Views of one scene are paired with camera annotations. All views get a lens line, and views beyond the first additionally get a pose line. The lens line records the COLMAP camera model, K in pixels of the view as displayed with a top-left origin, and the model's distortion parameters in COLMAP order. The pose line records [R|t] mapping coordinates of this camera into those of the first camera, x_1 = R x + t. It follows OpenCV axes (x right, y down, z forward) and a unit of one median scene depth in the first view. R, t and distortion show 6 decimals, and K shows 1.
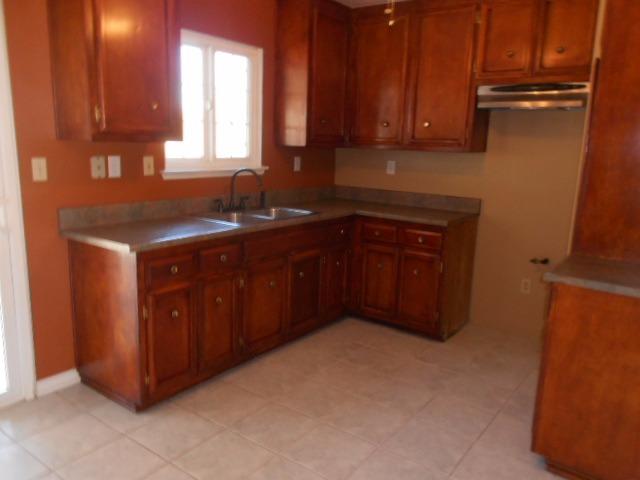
lens RADIAL K [[501.4, 0, 322.8], [0, 501.4, 239.1], [0, 0, 1]] dist [0.013647, -0.006596]
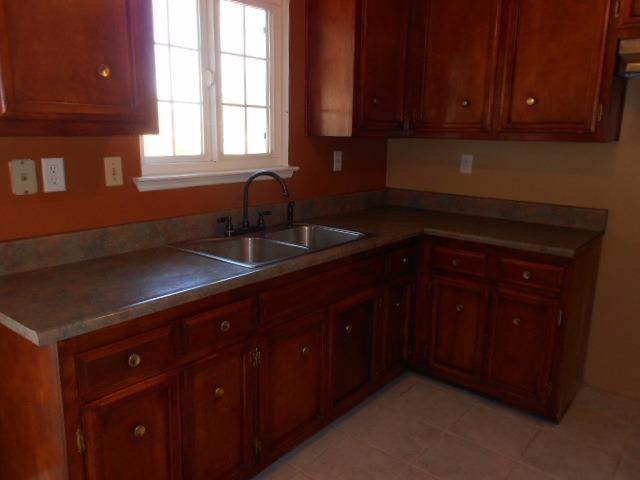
lens RADIAL K [[501.4, 0, 321.1], [0, 501.4, 239.5], [0, 0, 1]] dist [0.013647, -0.006596]
pose [[0.998127, -0.002717, -0.061122, -0.037032], [0.003988, 0.999778, 0.020676, -0.062374], [0.061052, -0.020881, 0.997916, 0.327183]]
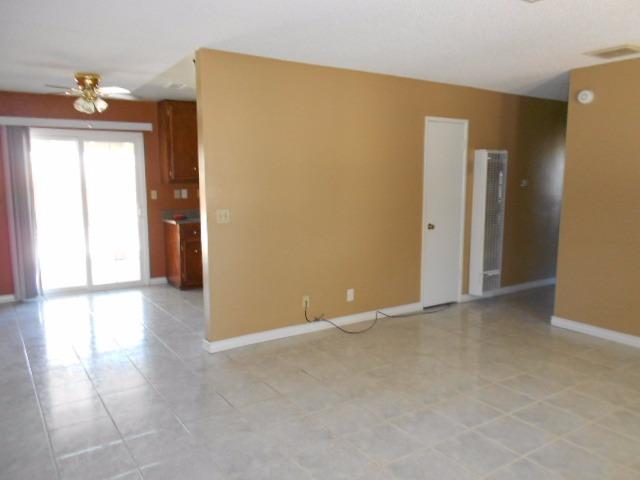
lens RADIAL K [[501.4, 0, 318.6], [0, 501.4, 239.5], [0, 0, 1]] dist [0.013647, -0.006596]
pose [[0.936324, 0.008903, -0.351024, 0.853610], [-0.035819, 0.996885, -0.070260, 0.181546], [0.349305, 0.078359, 0.933727, -0.827372]]
